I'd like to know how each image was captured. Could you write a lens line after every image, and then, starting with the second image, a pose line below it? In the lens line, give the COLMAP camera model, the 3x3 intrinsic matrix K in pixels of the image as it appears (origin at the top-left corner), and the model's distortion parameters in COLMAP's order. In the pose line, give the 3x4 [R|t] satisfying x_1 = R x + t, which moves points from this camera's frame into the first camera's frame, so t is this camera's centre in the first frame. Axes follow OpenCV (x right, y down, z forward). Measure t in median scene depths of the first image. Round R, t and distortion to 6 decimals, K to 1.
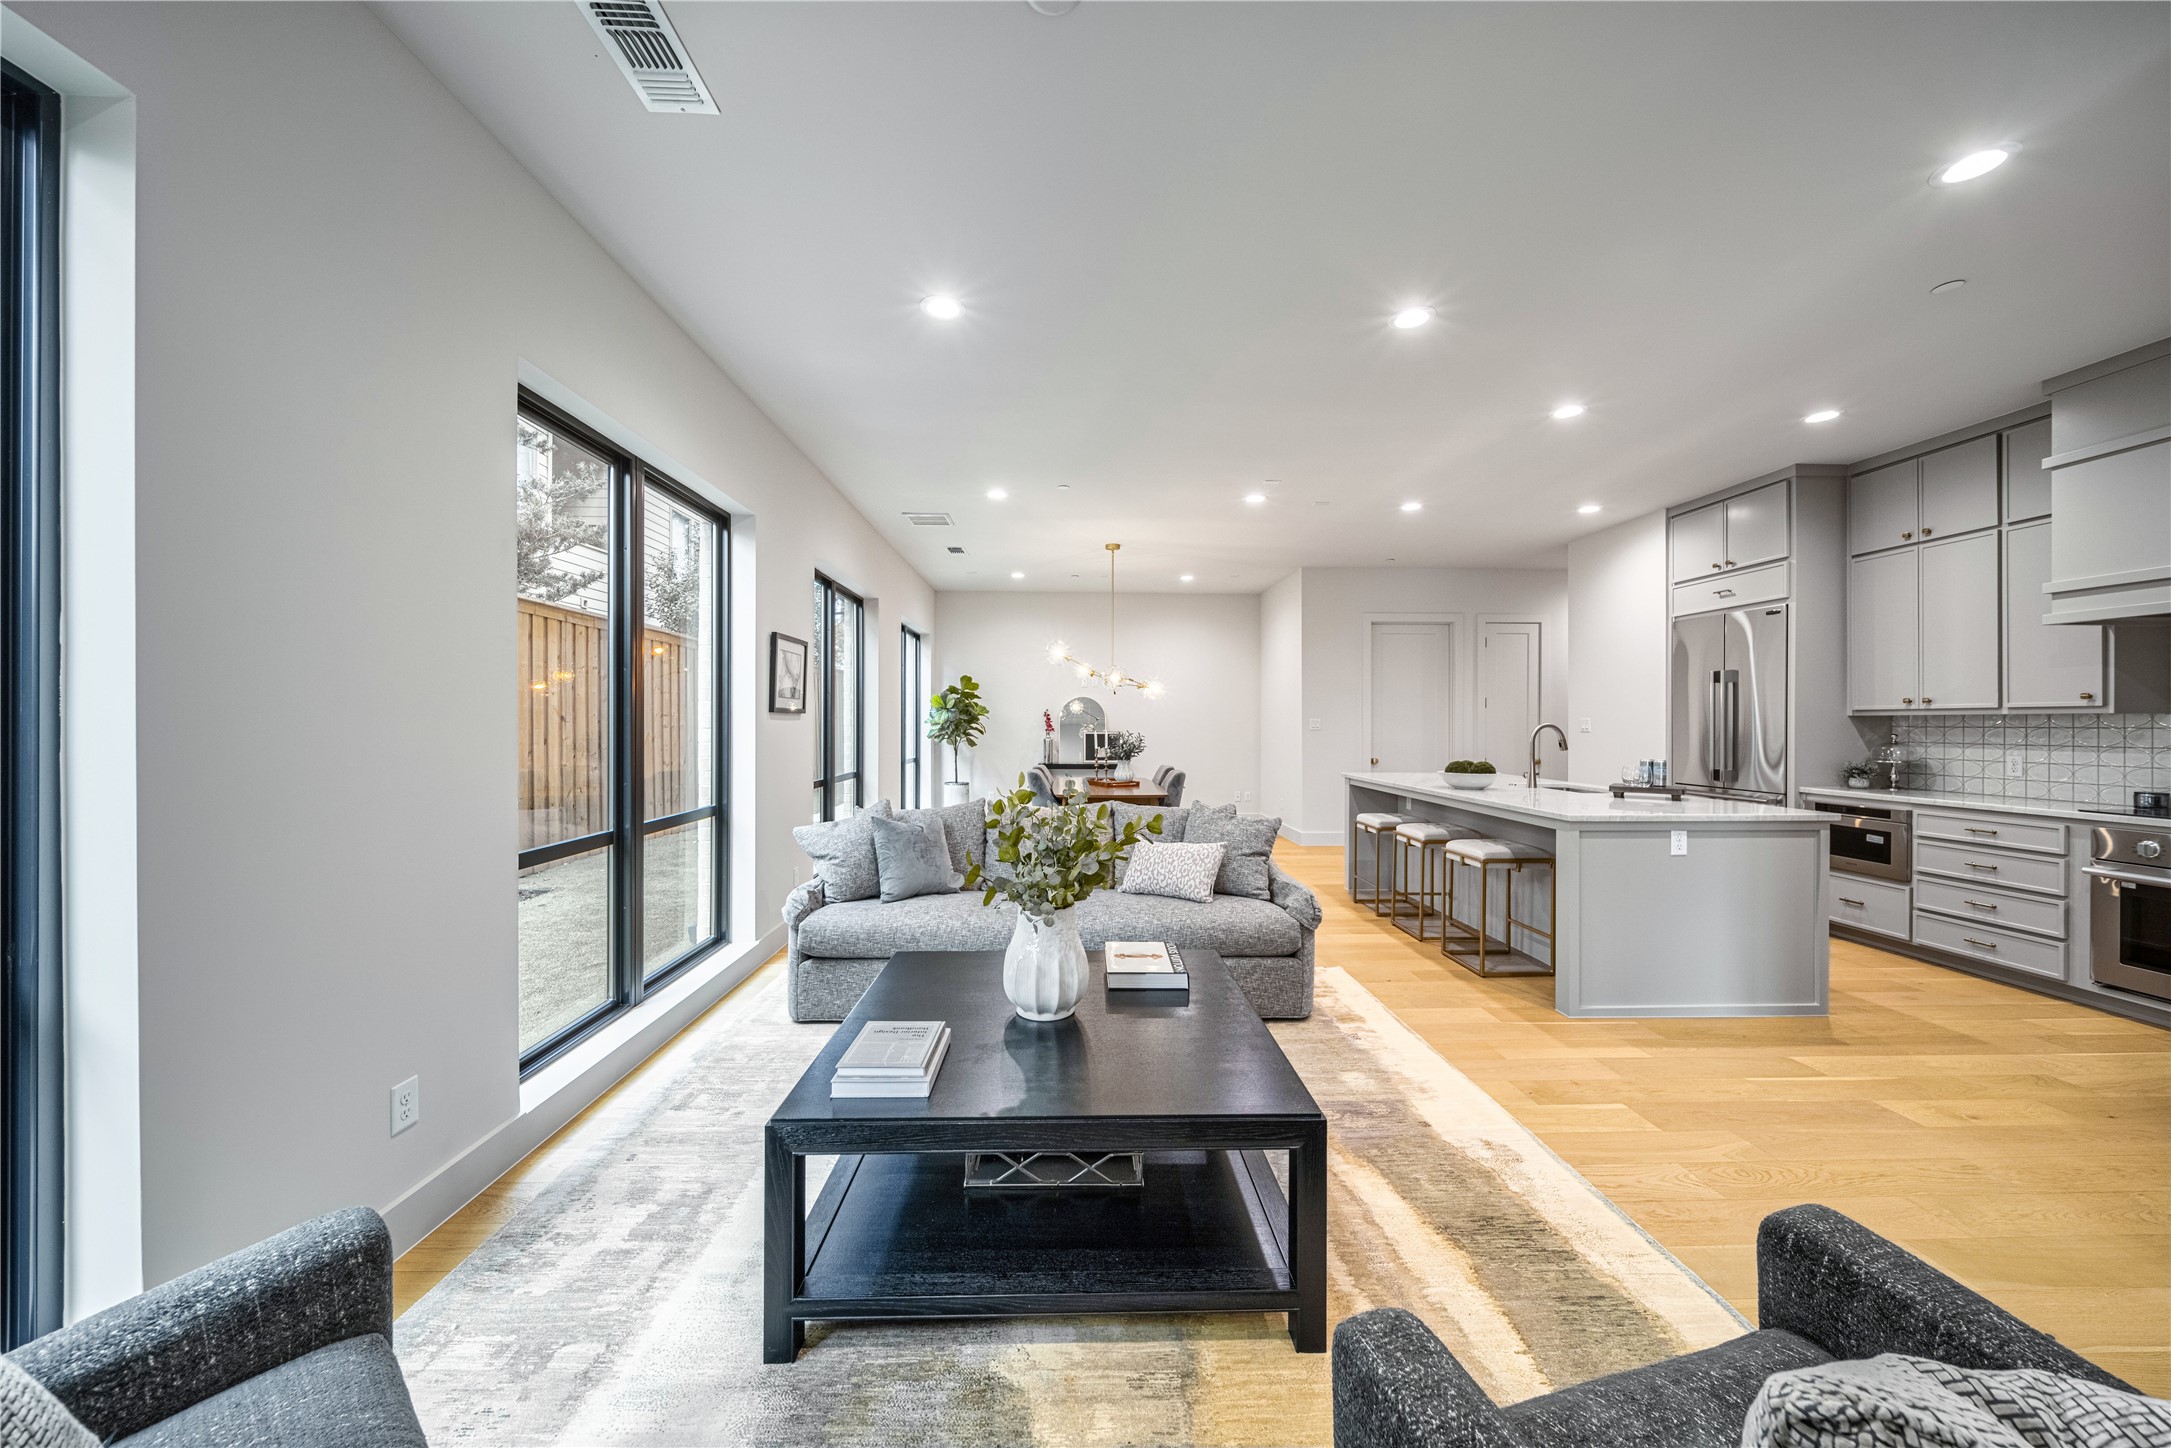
lens RADIAL K [[758.7, 0, 1097.2], [0, 758.7, 722.4], [0, 0, 1]] dist [0.002834, 0.000024]
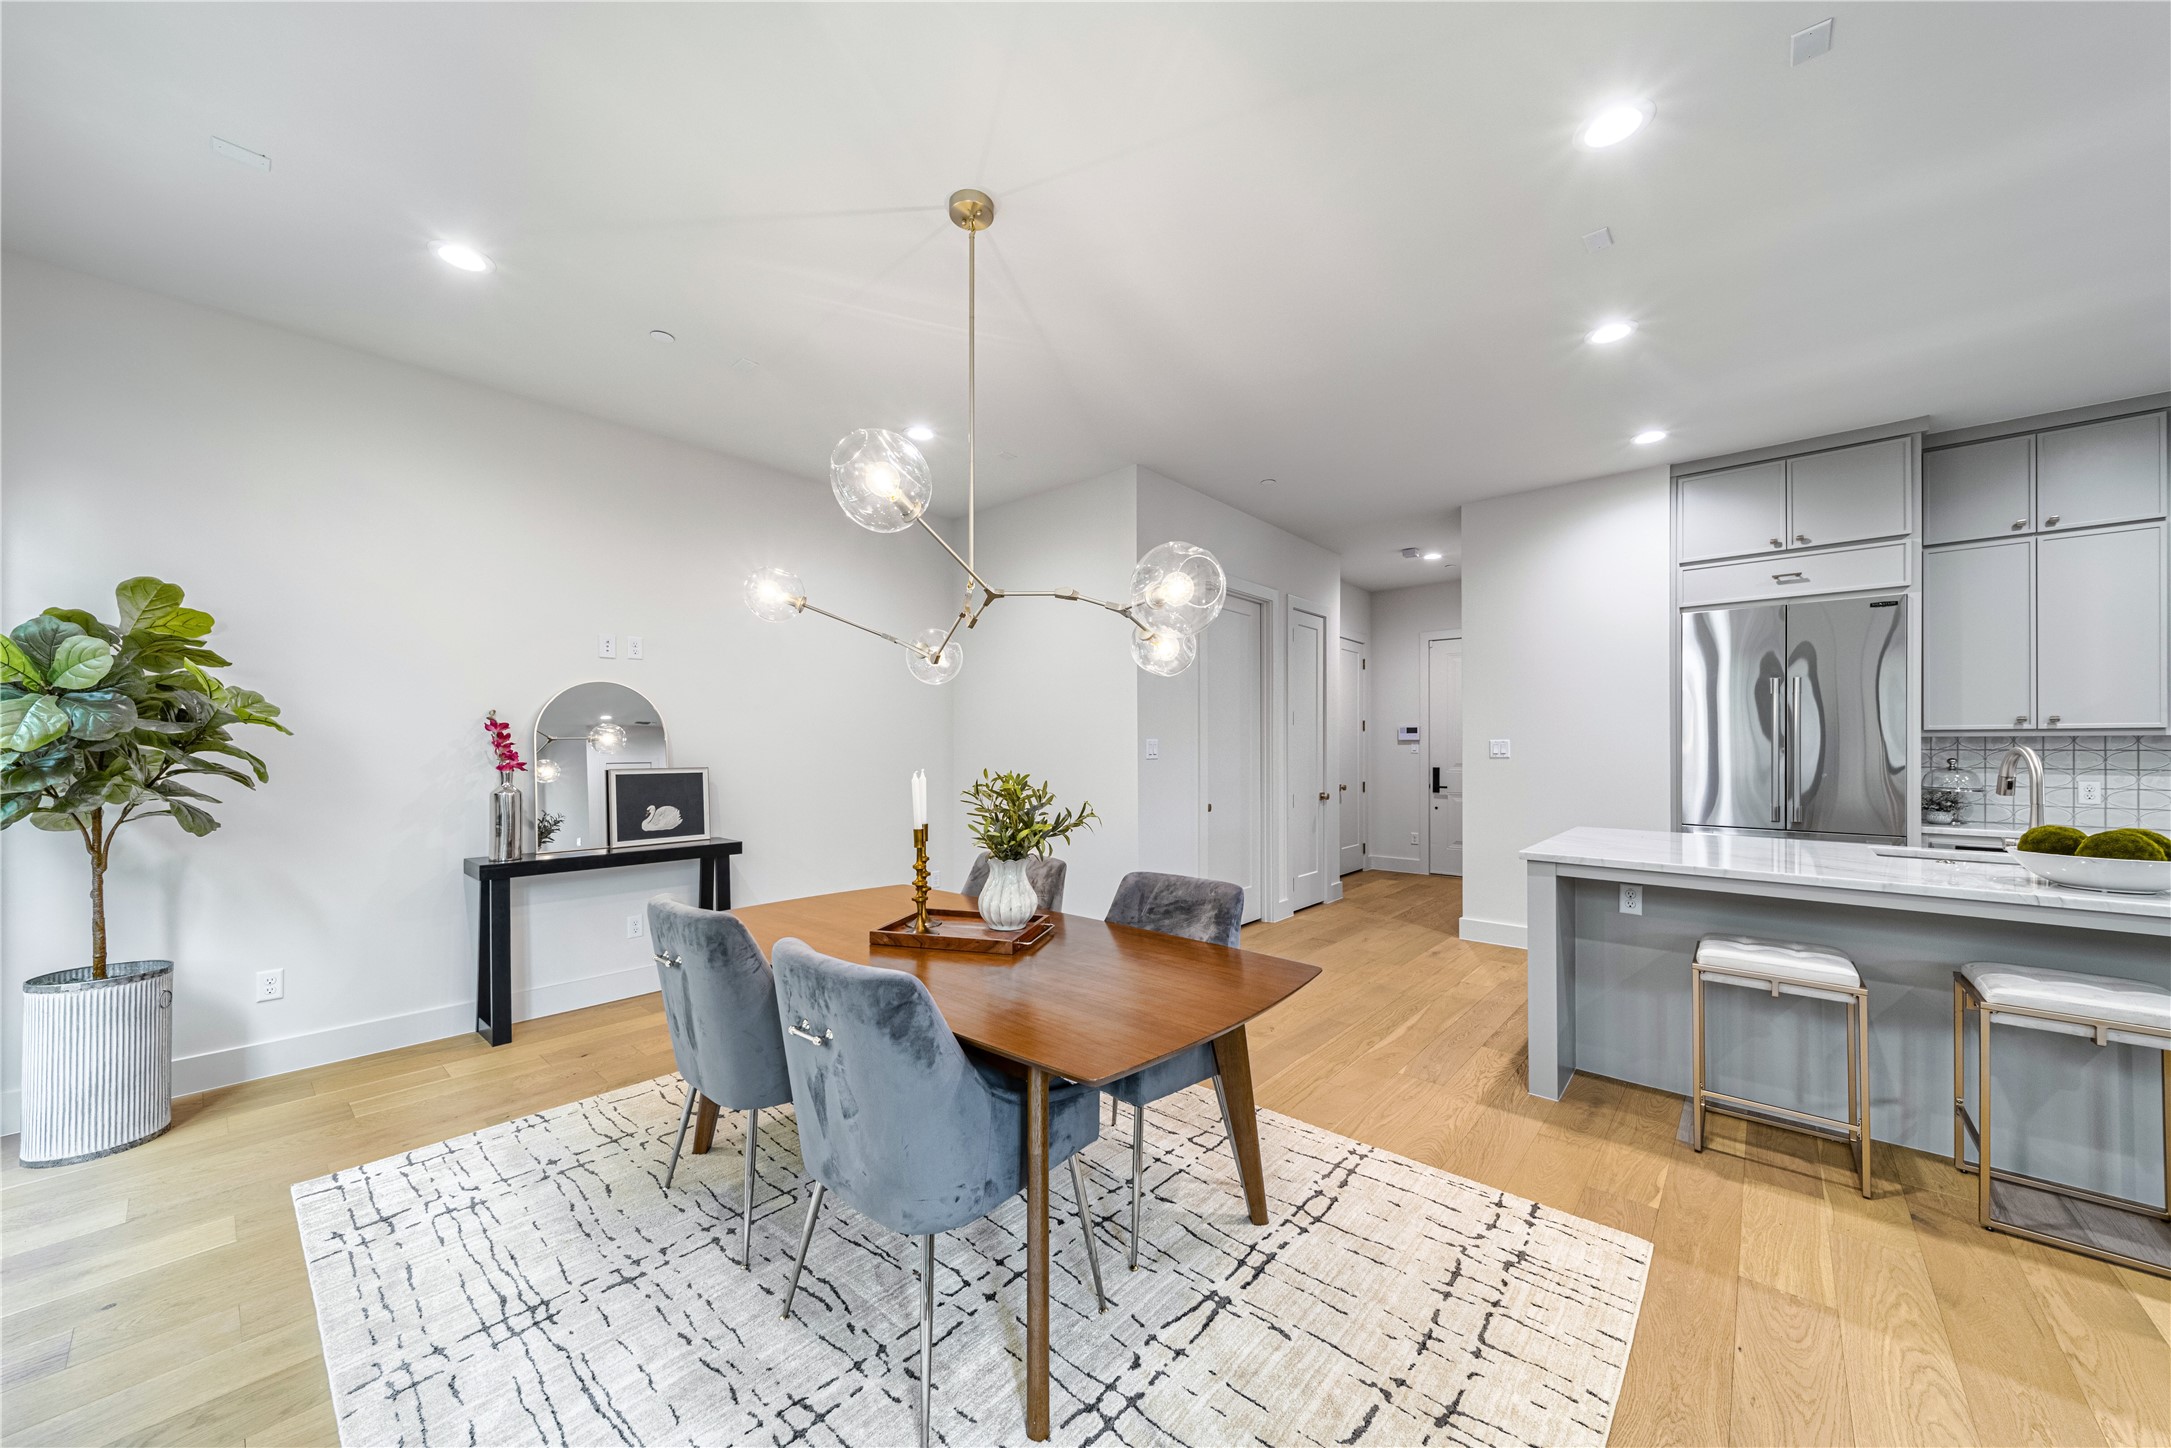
lens RADIAL K [[774.3, 0, 1084.7], [0, 774.3, 743.6], [0, 0, 1]] dist [0.000901, 0.000034]
pose [[0.697509, -0.000458, 0.716576, -0.280848], [0.000375, 1.000000, 0.000275, -0.002297], [-0.716576, 0.000077, 0.697509, 1.135529]]
